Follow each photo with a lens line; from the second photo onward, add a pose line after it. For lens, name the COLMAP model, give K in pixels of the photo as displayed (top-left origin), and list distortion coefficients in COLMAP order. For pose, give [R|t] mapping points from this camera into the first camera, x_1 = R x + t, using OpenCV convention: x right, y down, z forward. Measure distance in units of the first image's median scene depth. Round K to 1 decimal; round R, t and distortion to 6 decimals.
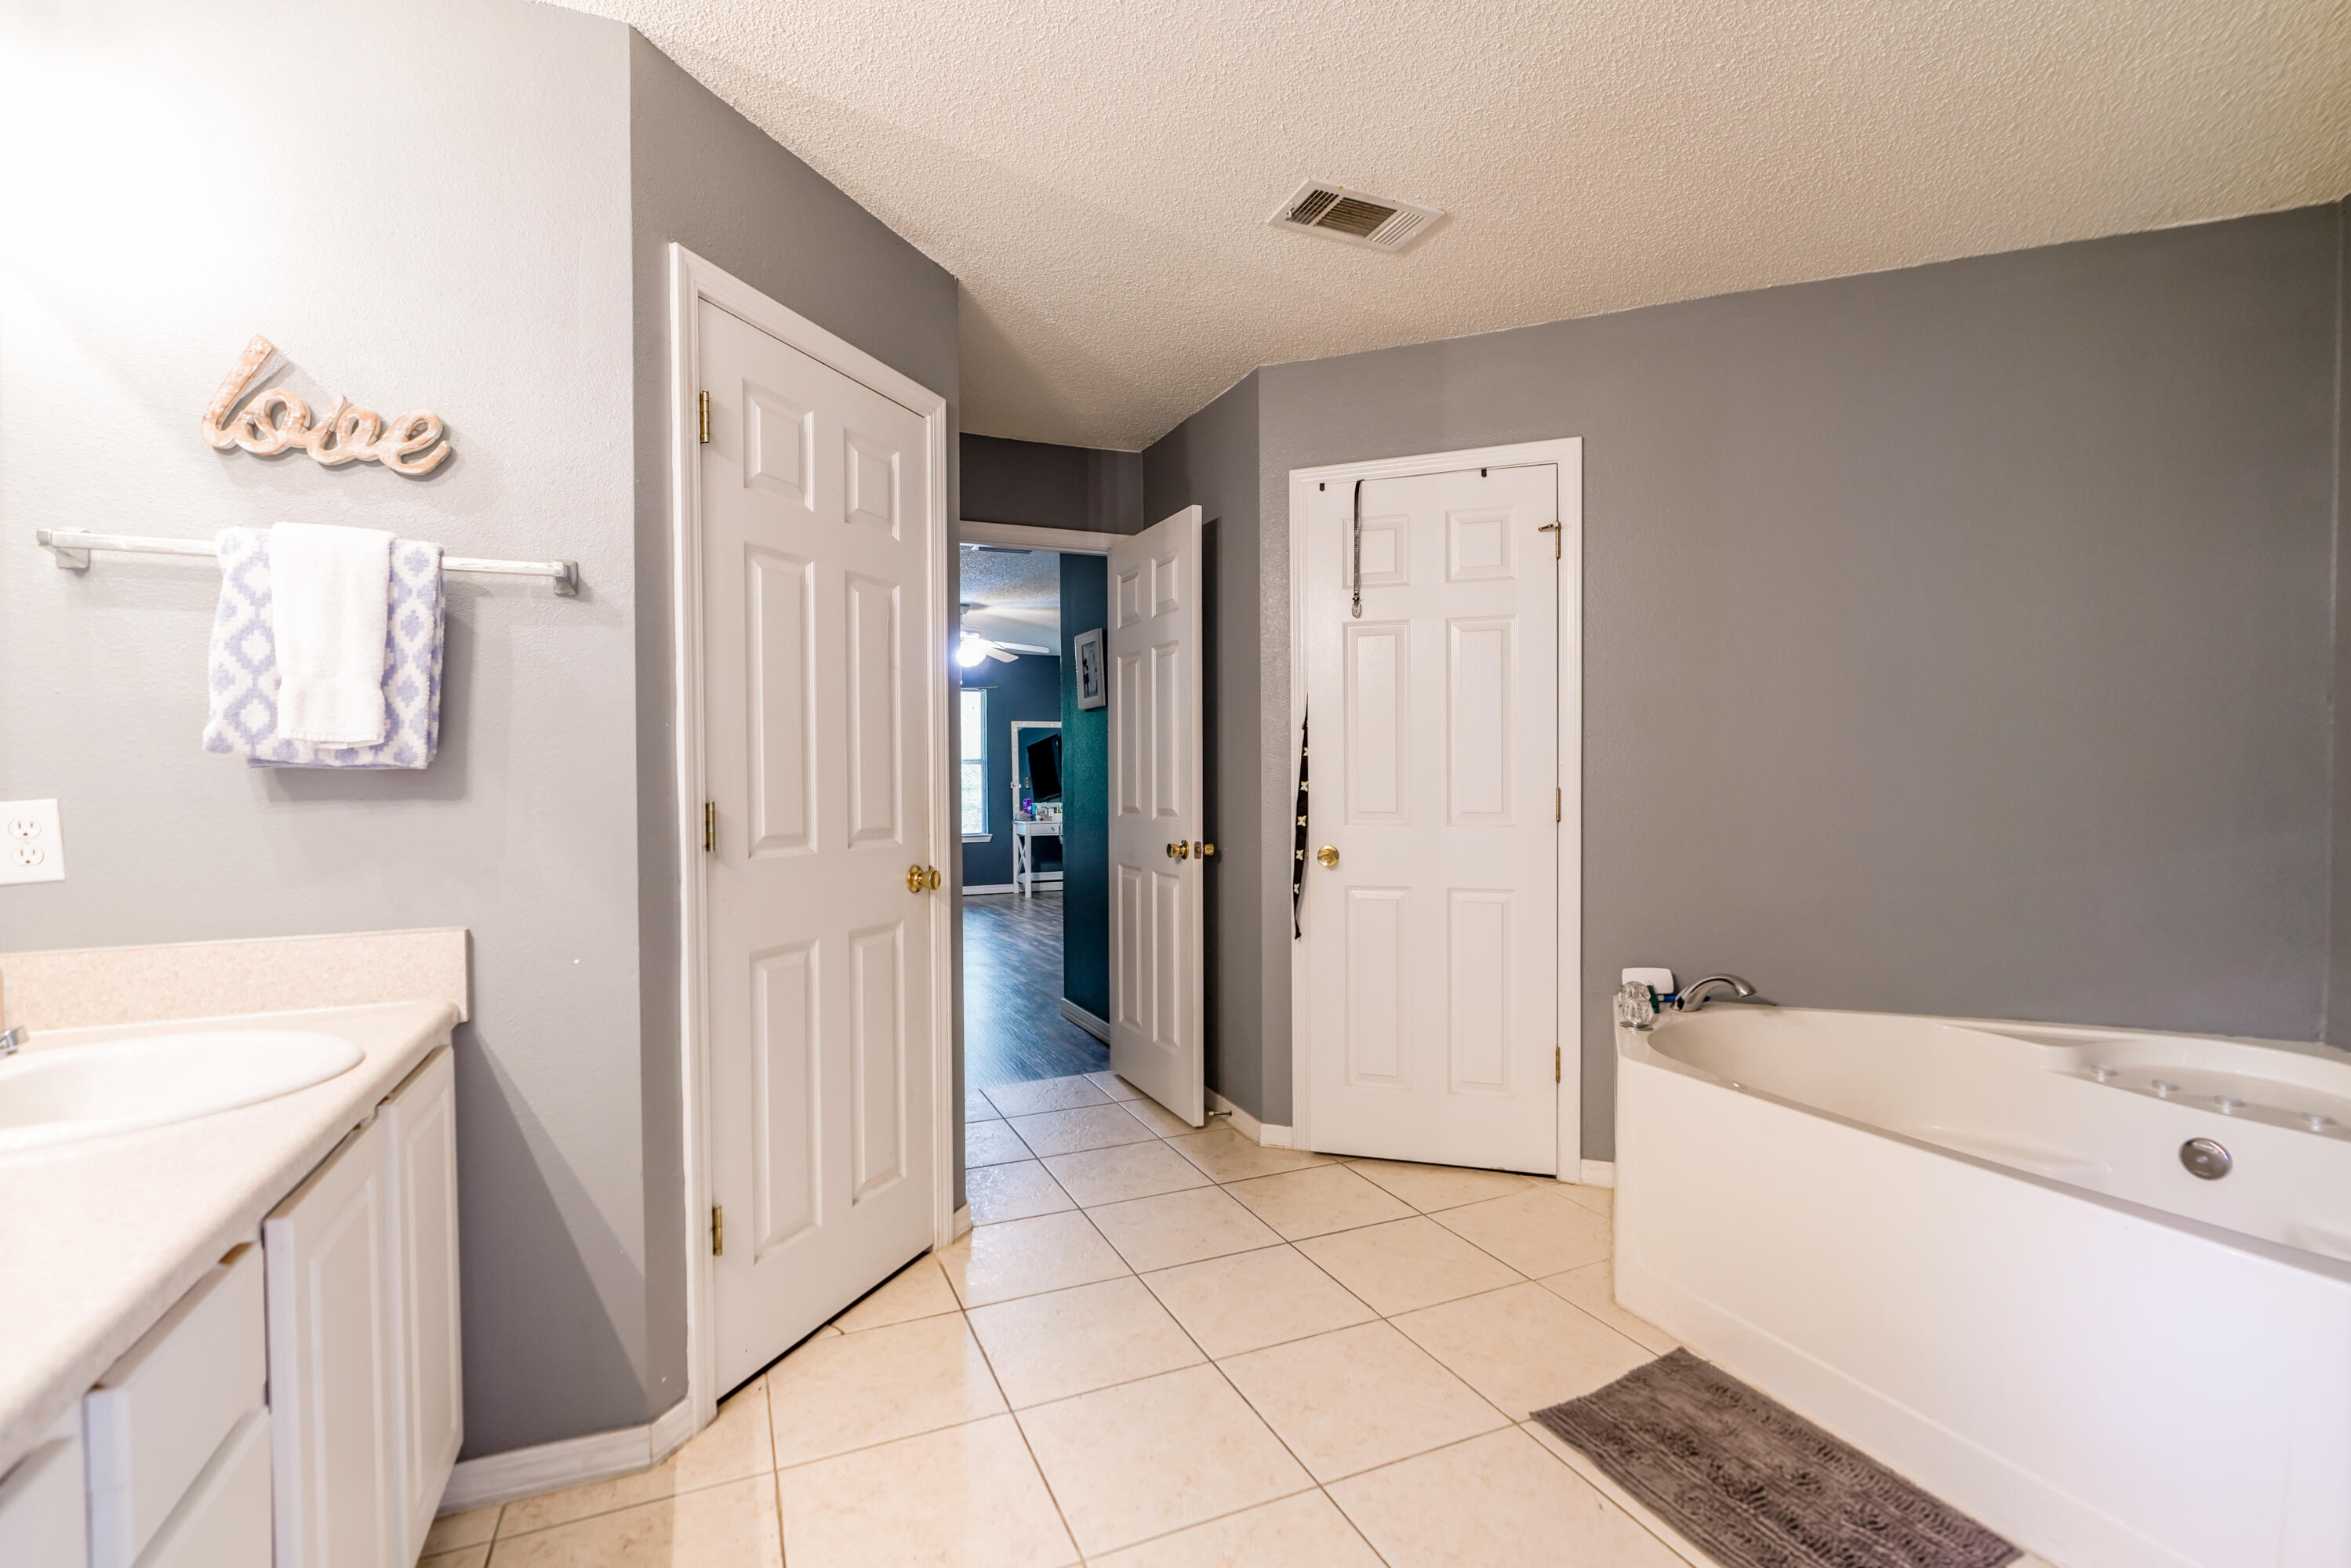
lens RADIAL K [[1072.8, 0, 1180.6], [0, 1072.8, 790.0], [0, 0, 1]] dist [0.002710, 0.000505]
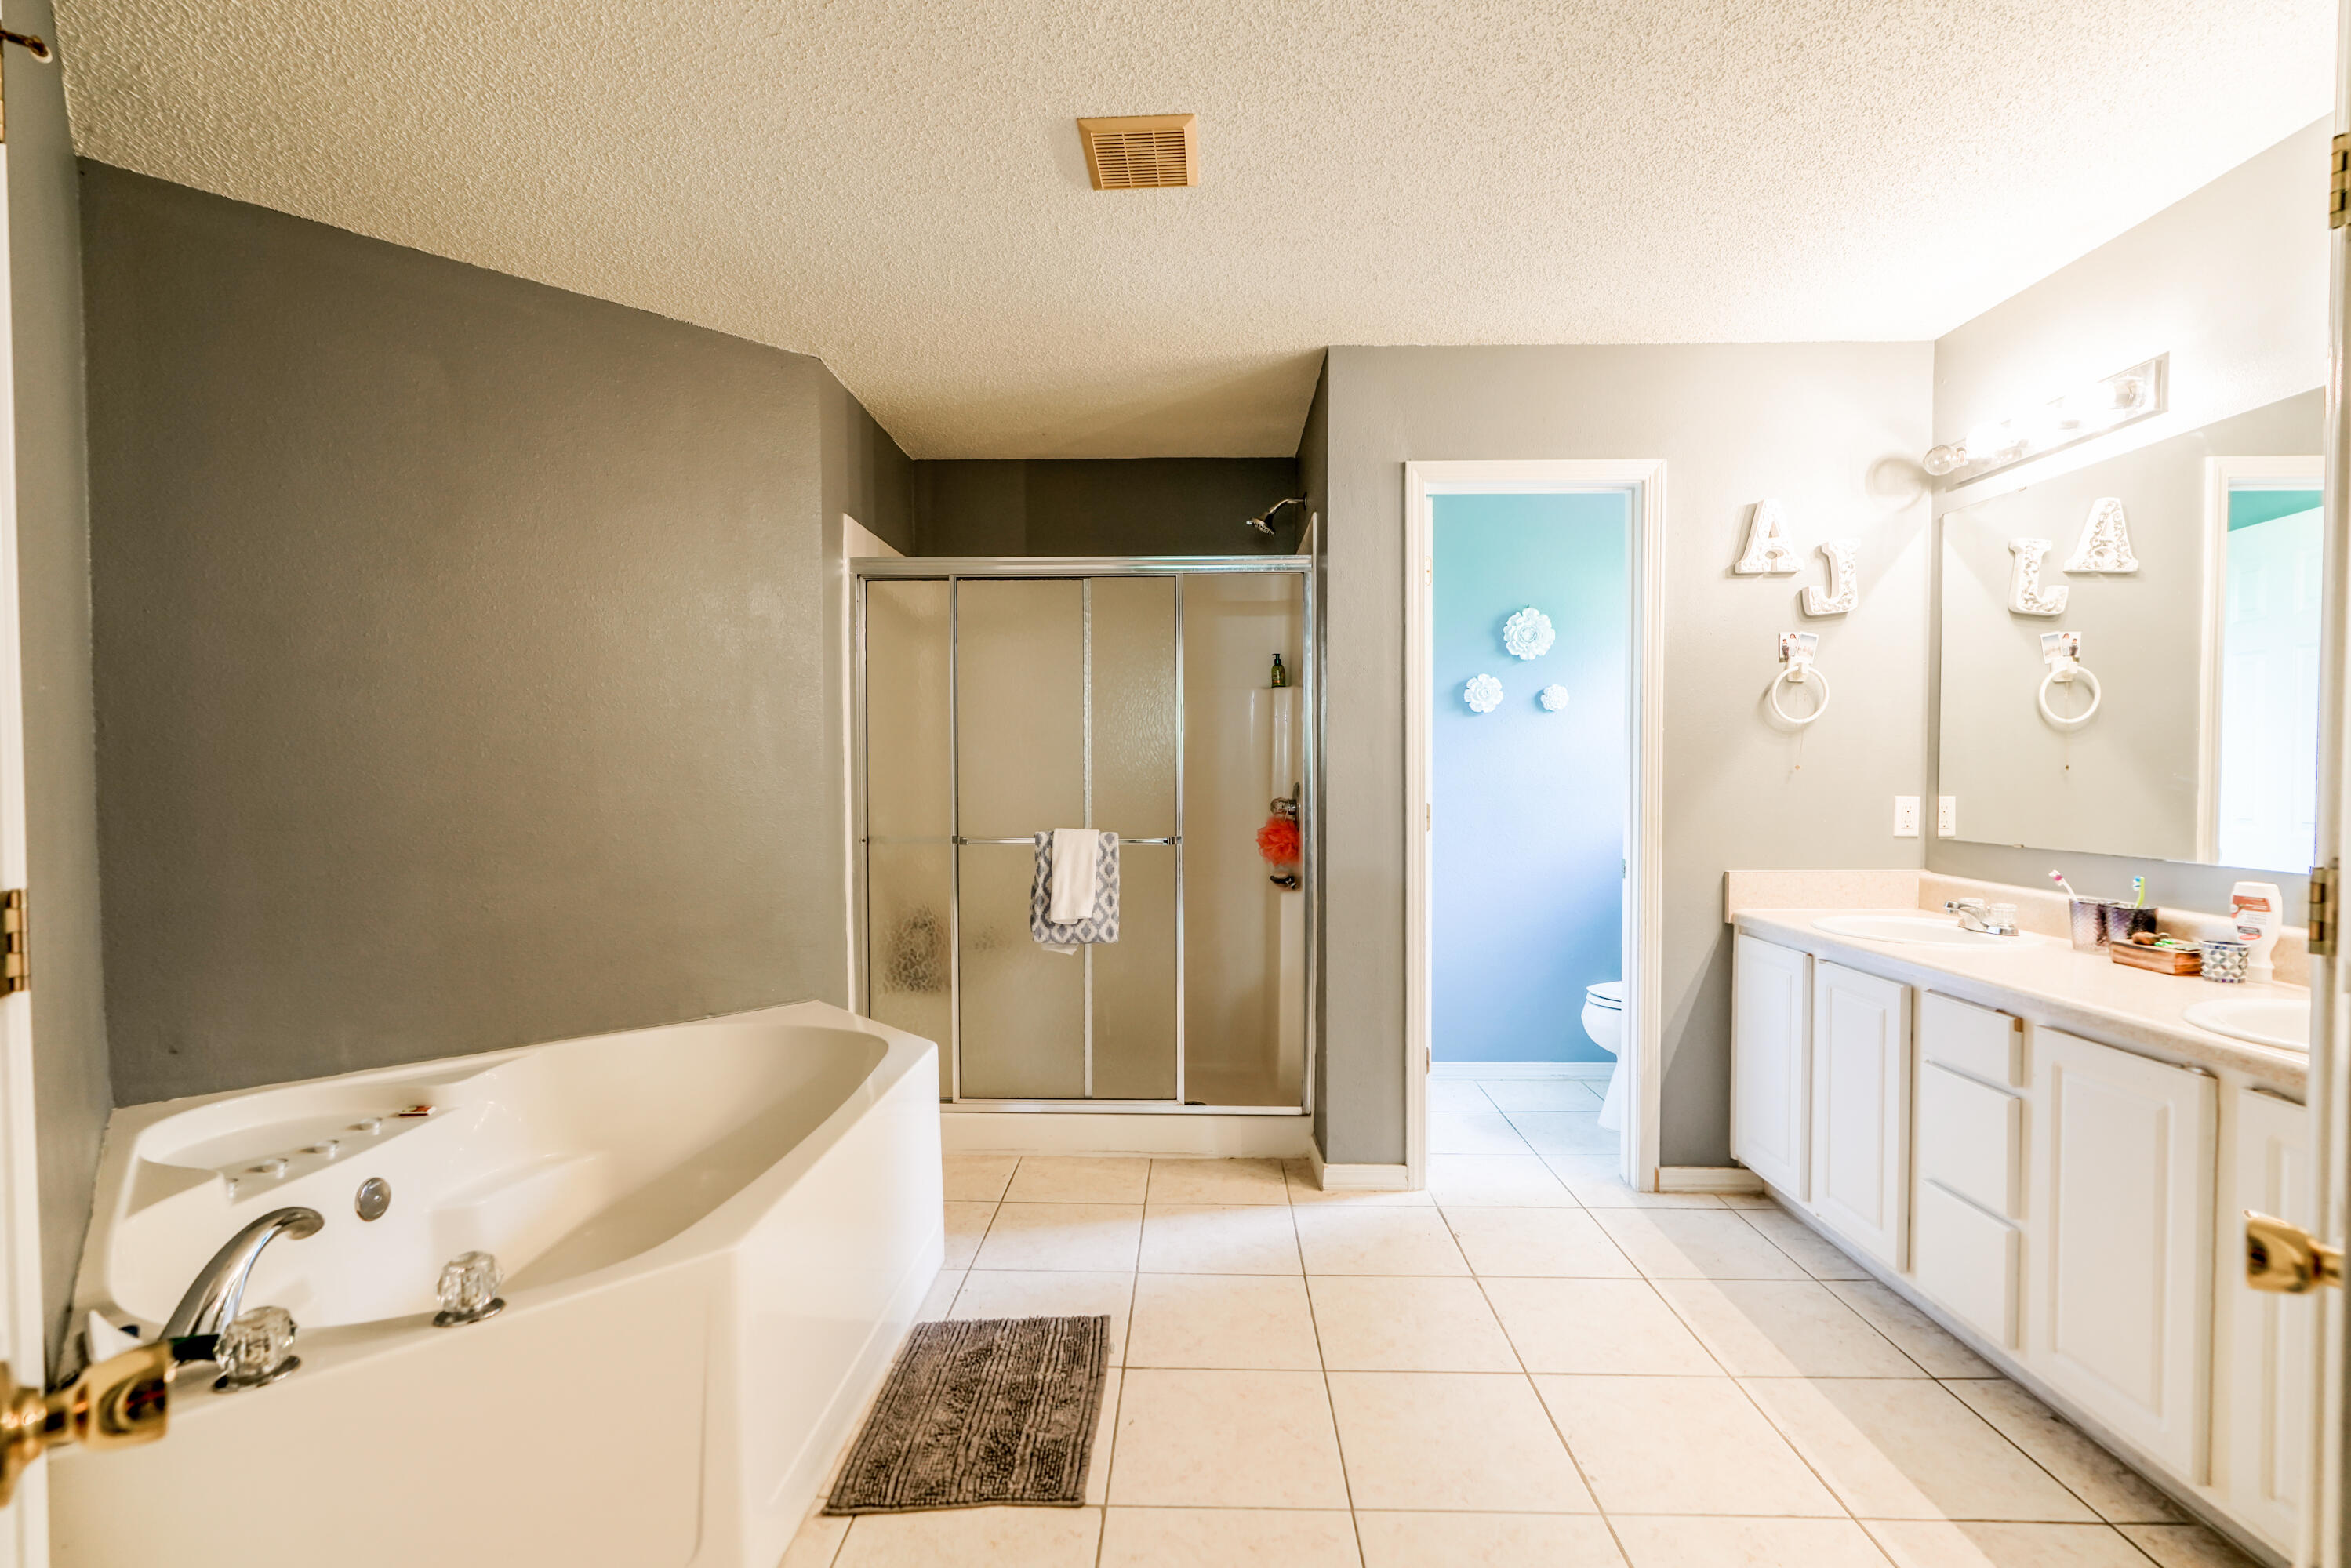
lens RADIAL K [[1066.0, 0, 1171.1], [0, 1066.0, 795.1], [0, 0, 1]] dist [-0.000068, 0.000651]
pose [[-0.902861, -0.007124, 0.429874, -0.124489], [0.011260, 0.999128, 0.040208, -0.056198], [-0.429786, 0.041142, -0.901993, 1.714903]]
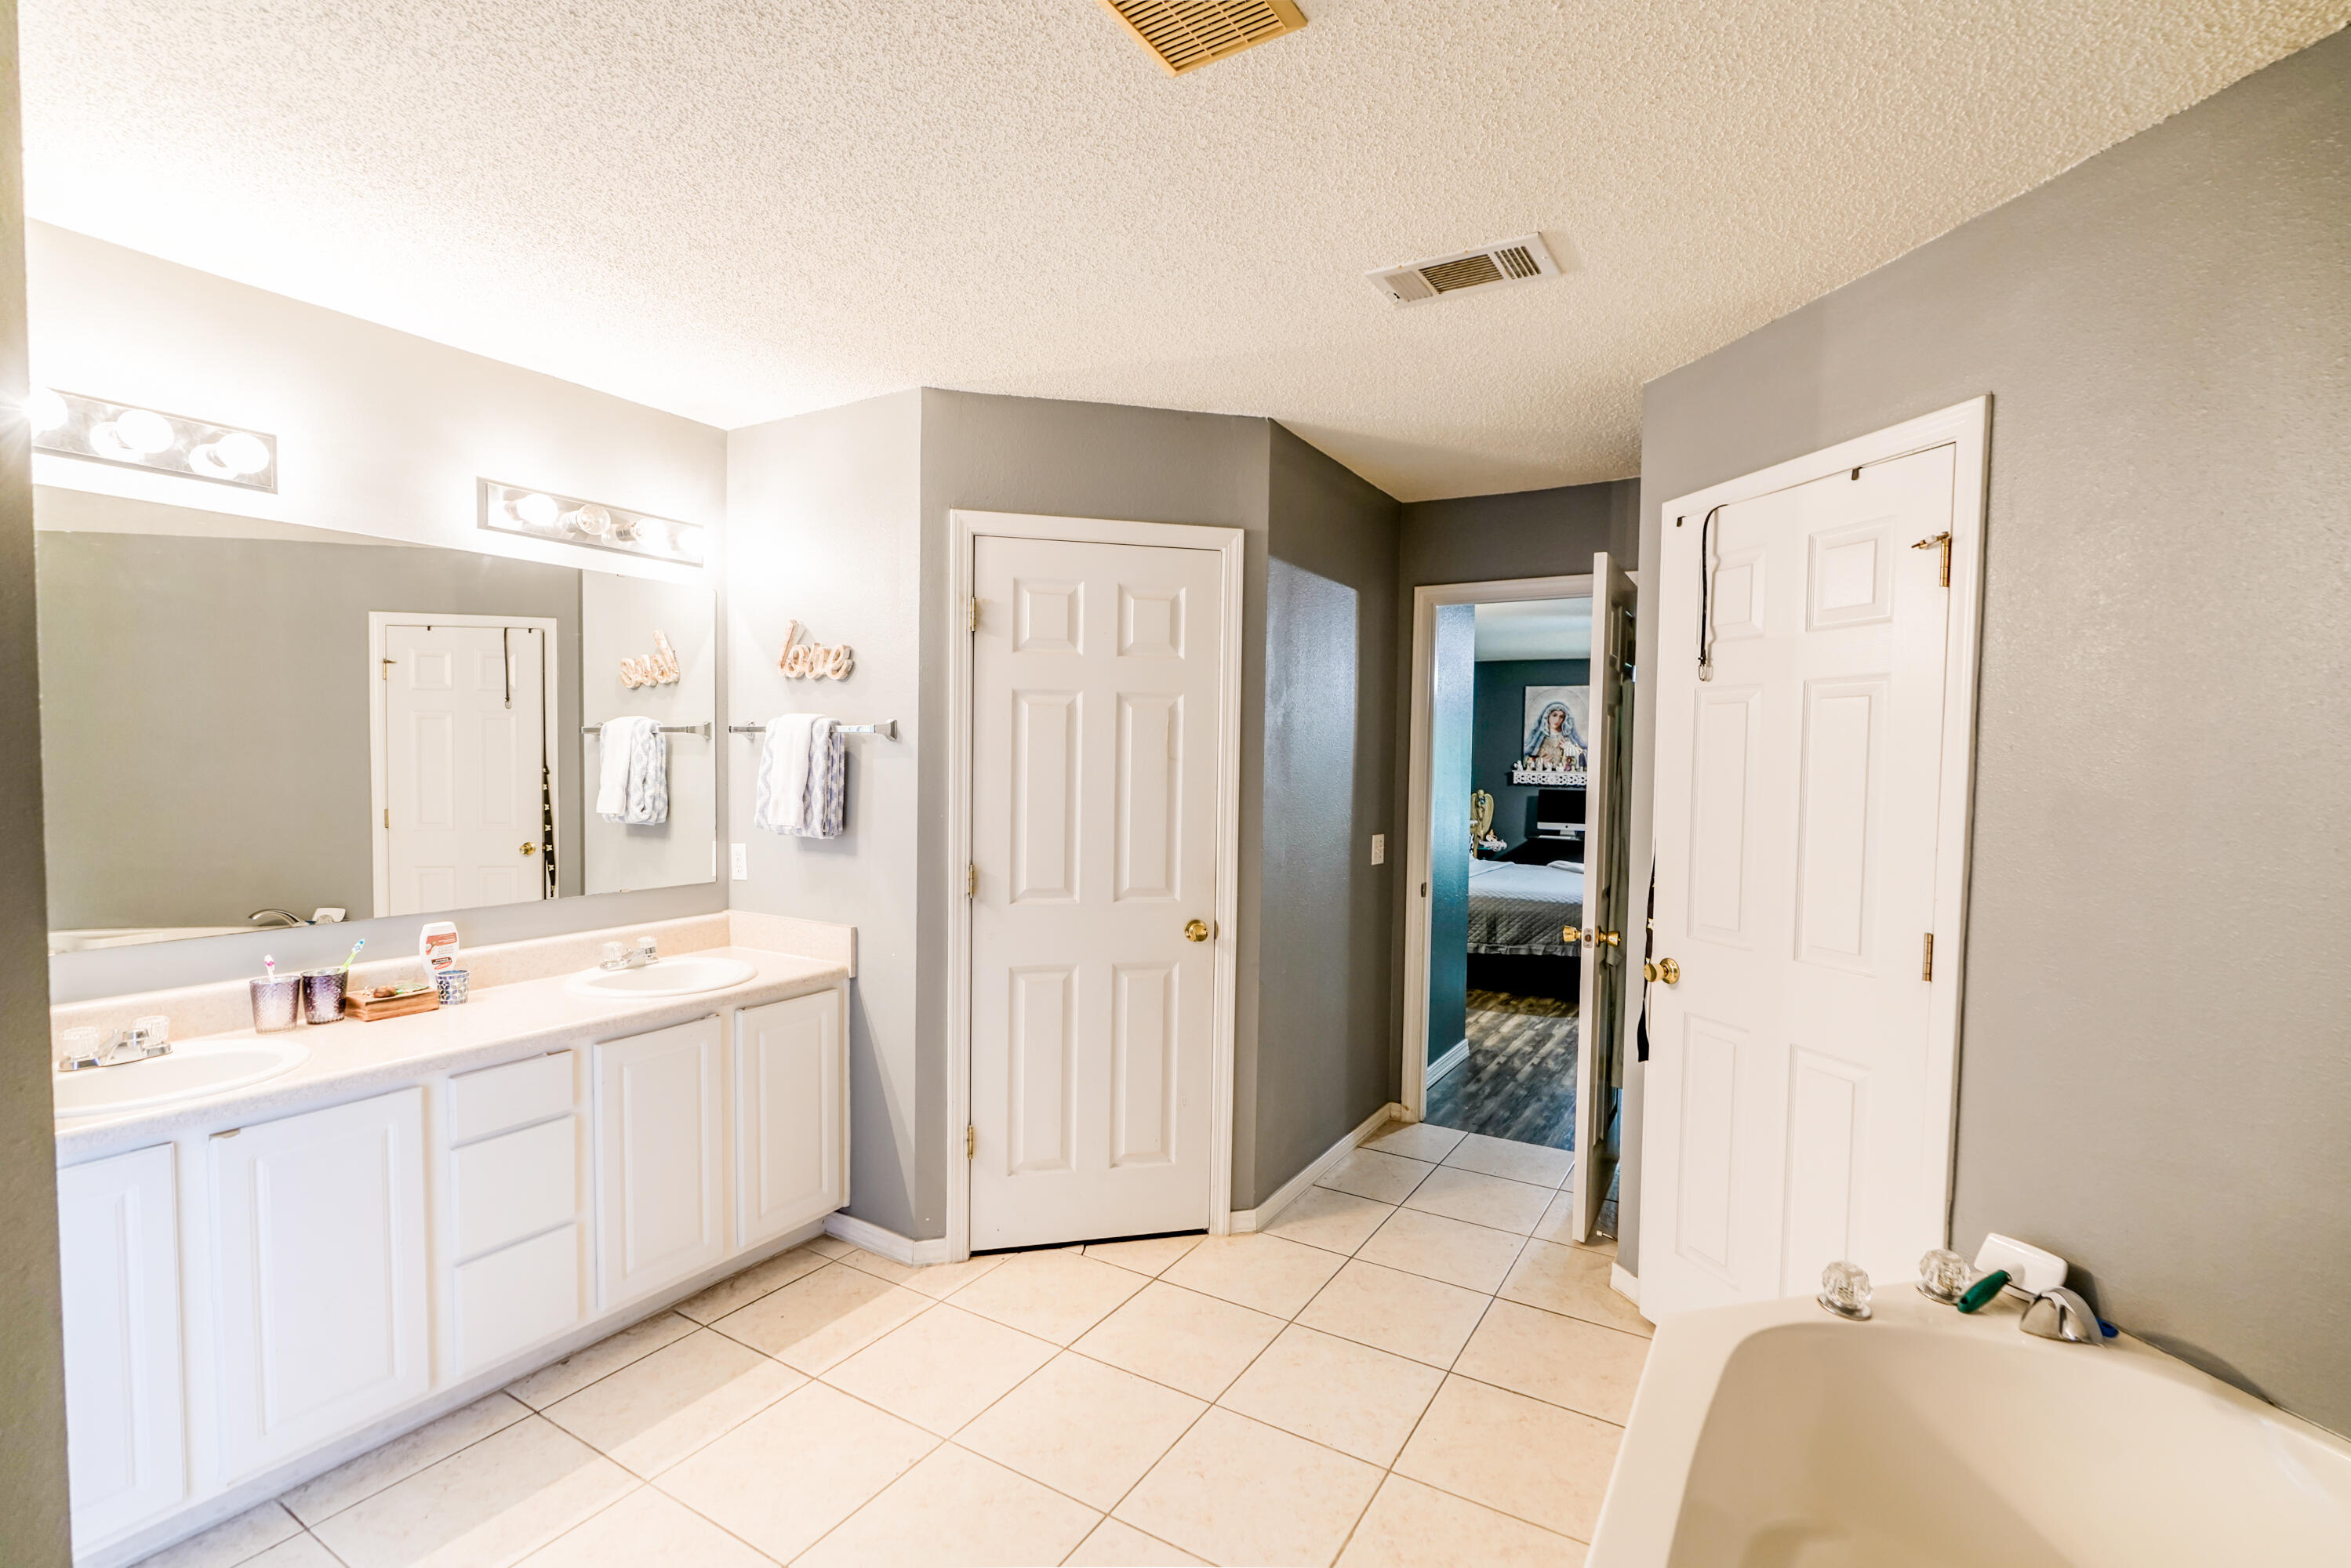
lens RADIAL K [[1066.0, 0, 1171.1], [0, 1066.0, 795.1], [0, 0, 1]] dist [-0.000068, 0.000651]
pose [[0.570372, 0.047331, -0.820022, 0.942756], [-0.028813, 0.998877, 0.037614, -0.150374], [0.820881, 0.002173, 0.571095, 0.352920]]
